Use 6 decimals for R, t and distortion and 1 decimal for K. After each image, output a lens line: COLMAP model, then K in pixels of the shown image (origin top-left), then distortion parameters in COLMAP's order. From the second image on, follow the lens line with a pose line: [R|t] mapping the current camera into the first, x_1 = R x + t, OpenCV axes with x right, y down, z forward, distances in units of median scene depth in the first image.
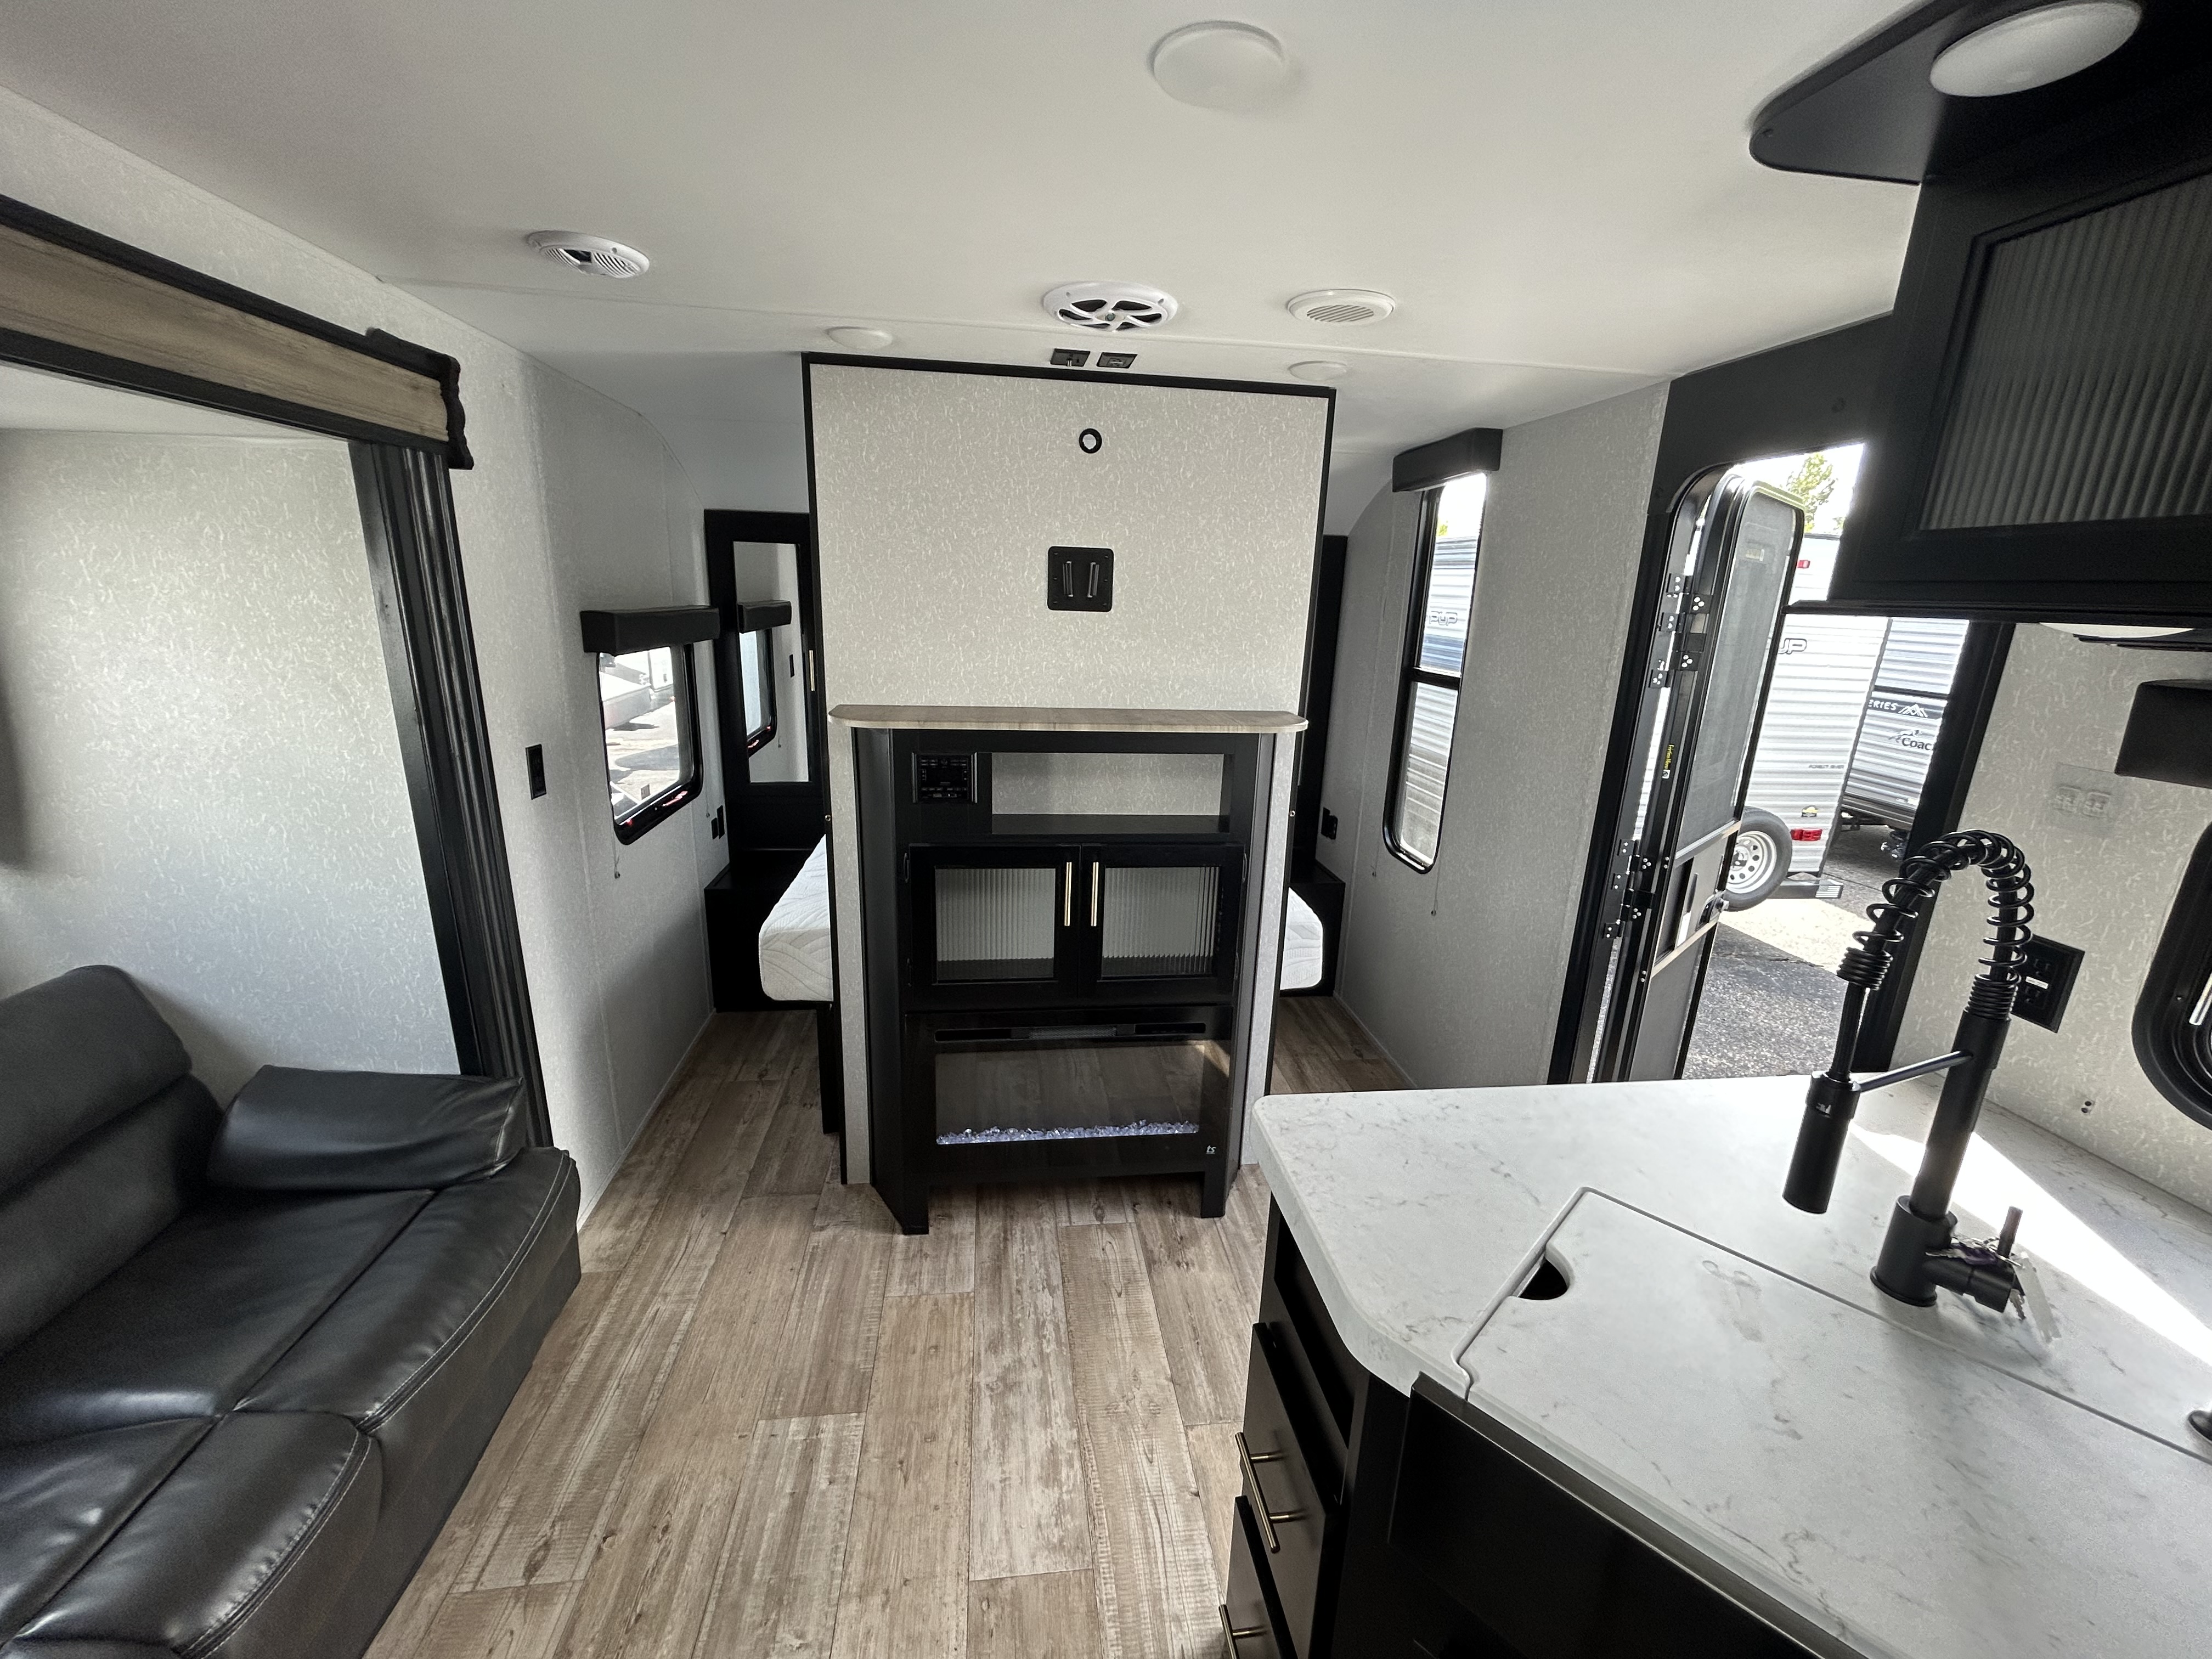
lens RADIAL K [[894.9, 0, 1110.9], [0, 894.9, 829.2], [0, 0, 1]] dist [0.003044, 0.000416]
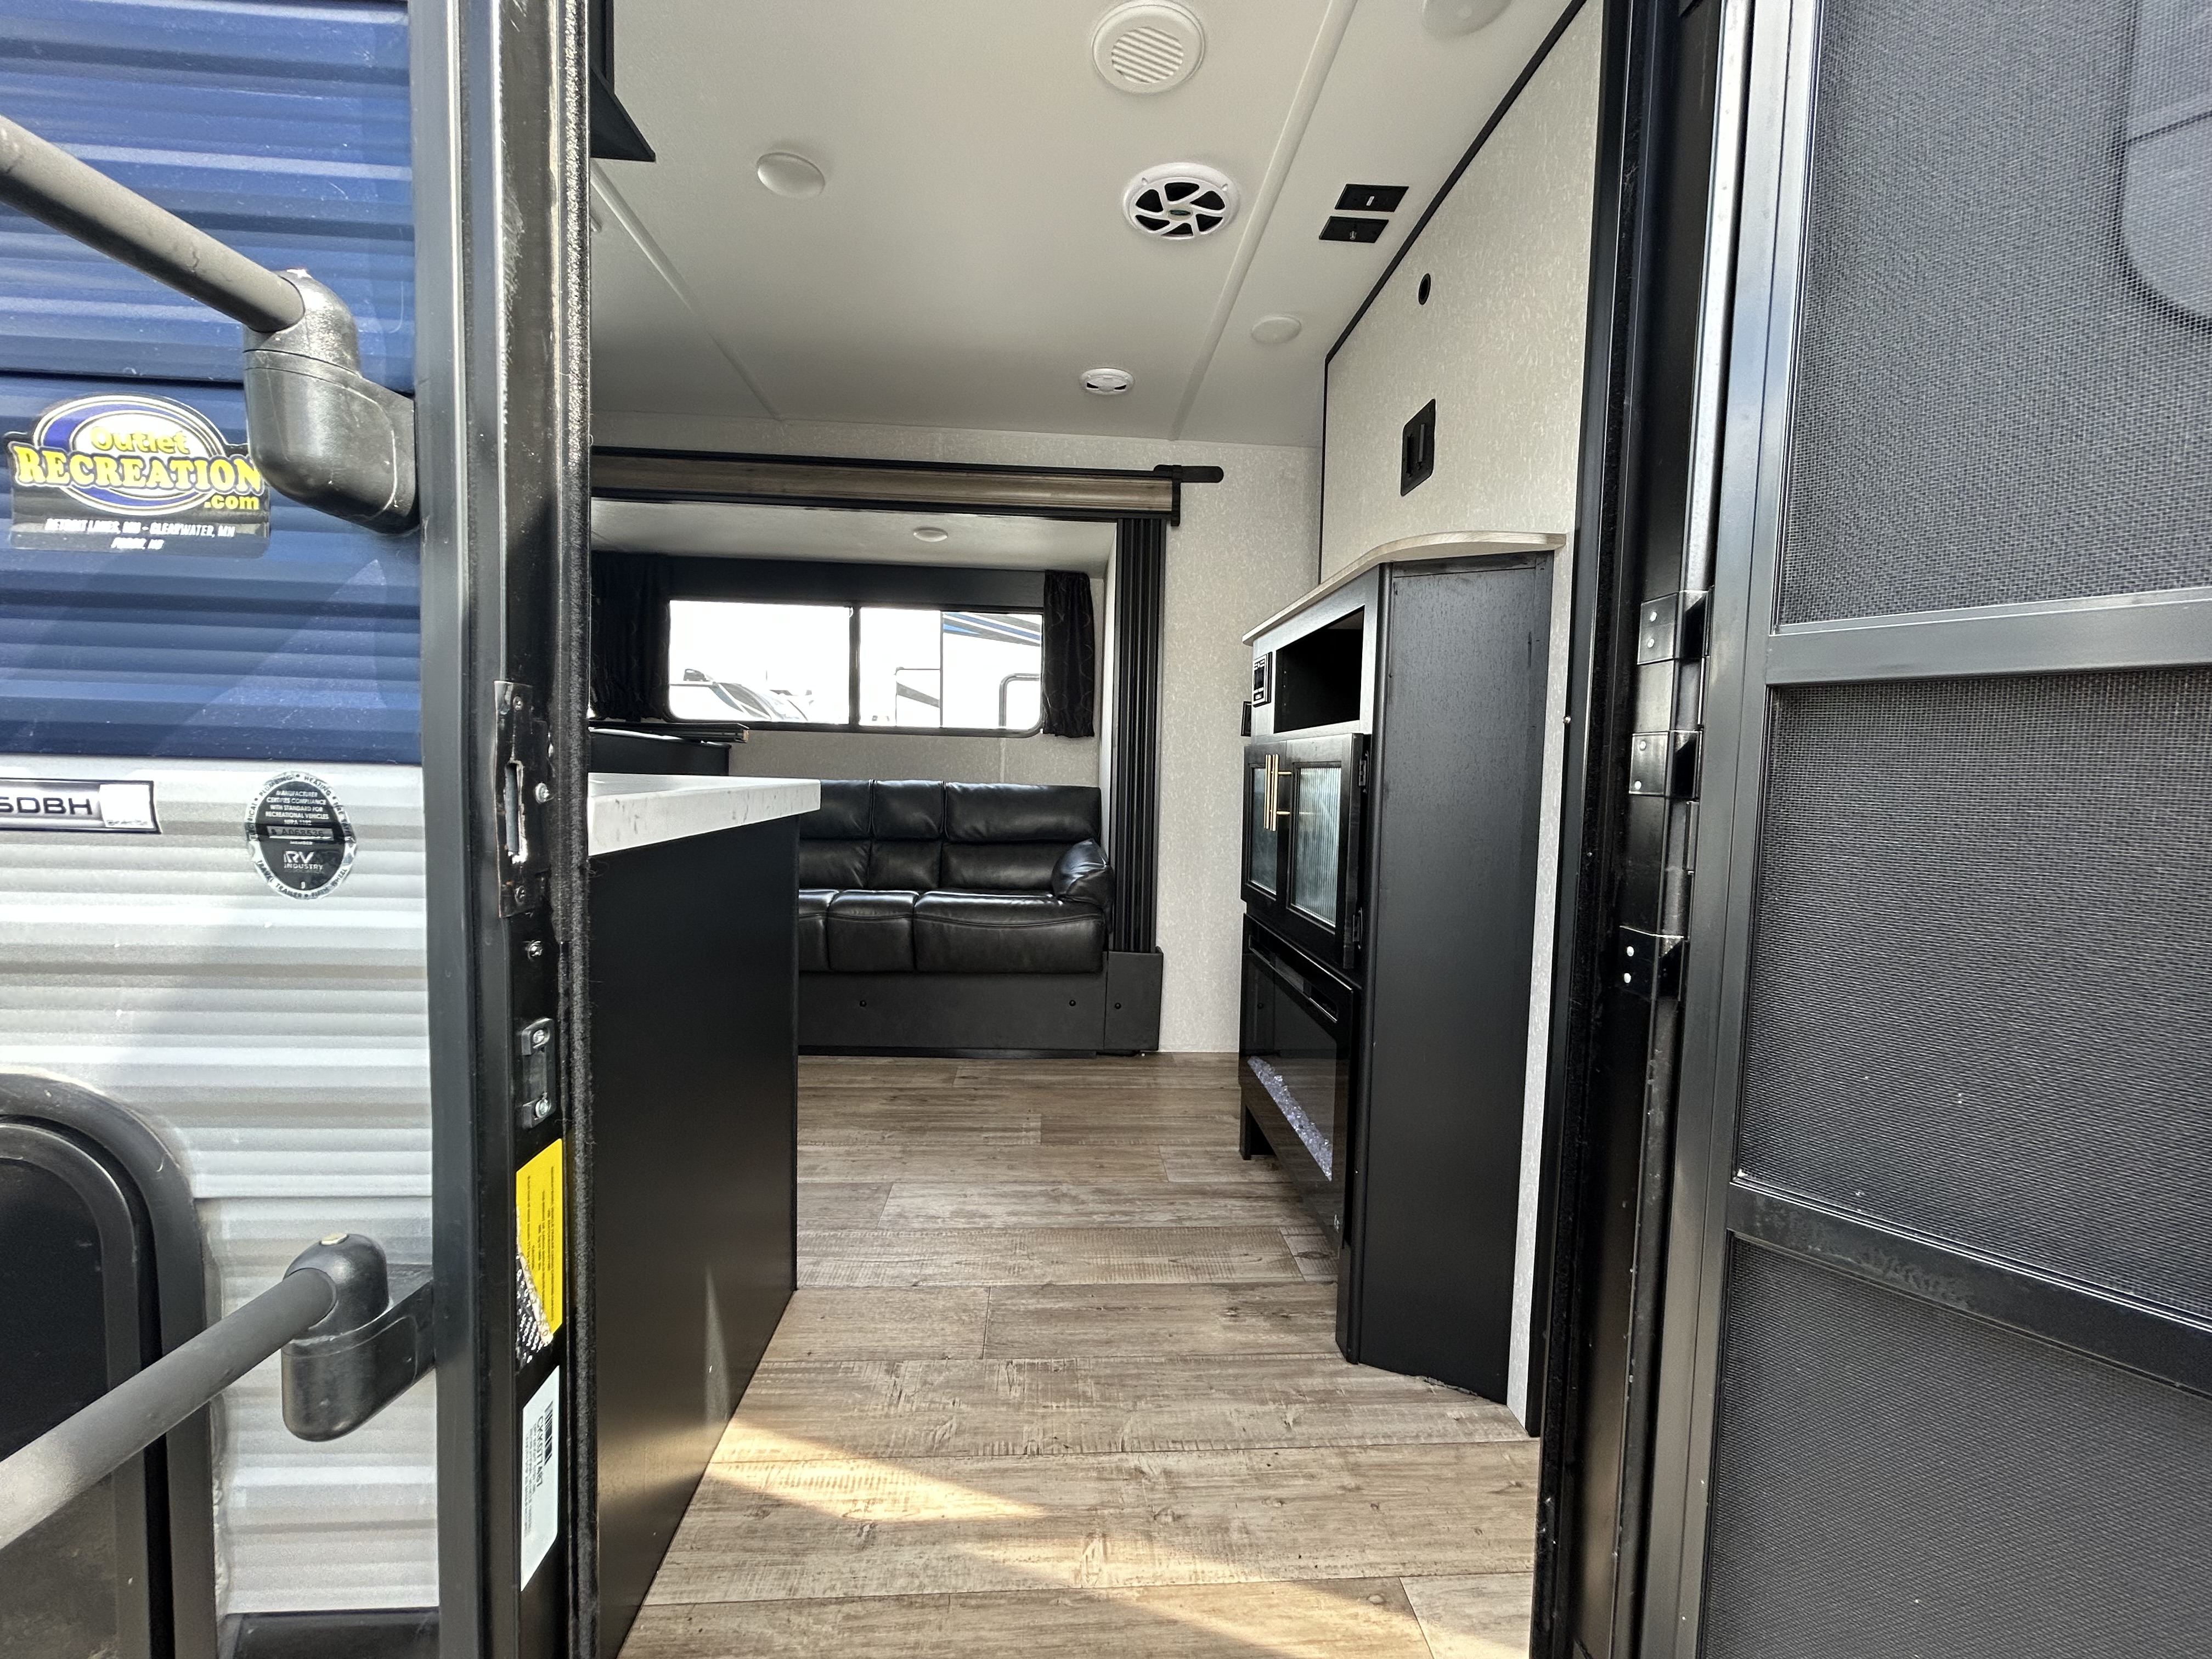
lens RADIAL K [[894.9, 0, 1106.9], [0, 894.9, 831.2], [0, 0, 1]] dist [0.003044, 0.000416]
pose [[-0.059936, 0.024946, -0.997890, 0.922029], [-0.284146, 0.957903, 0.041013, 0.131376], [0.956906, 0.286005, -0.050324, 0.957076]]
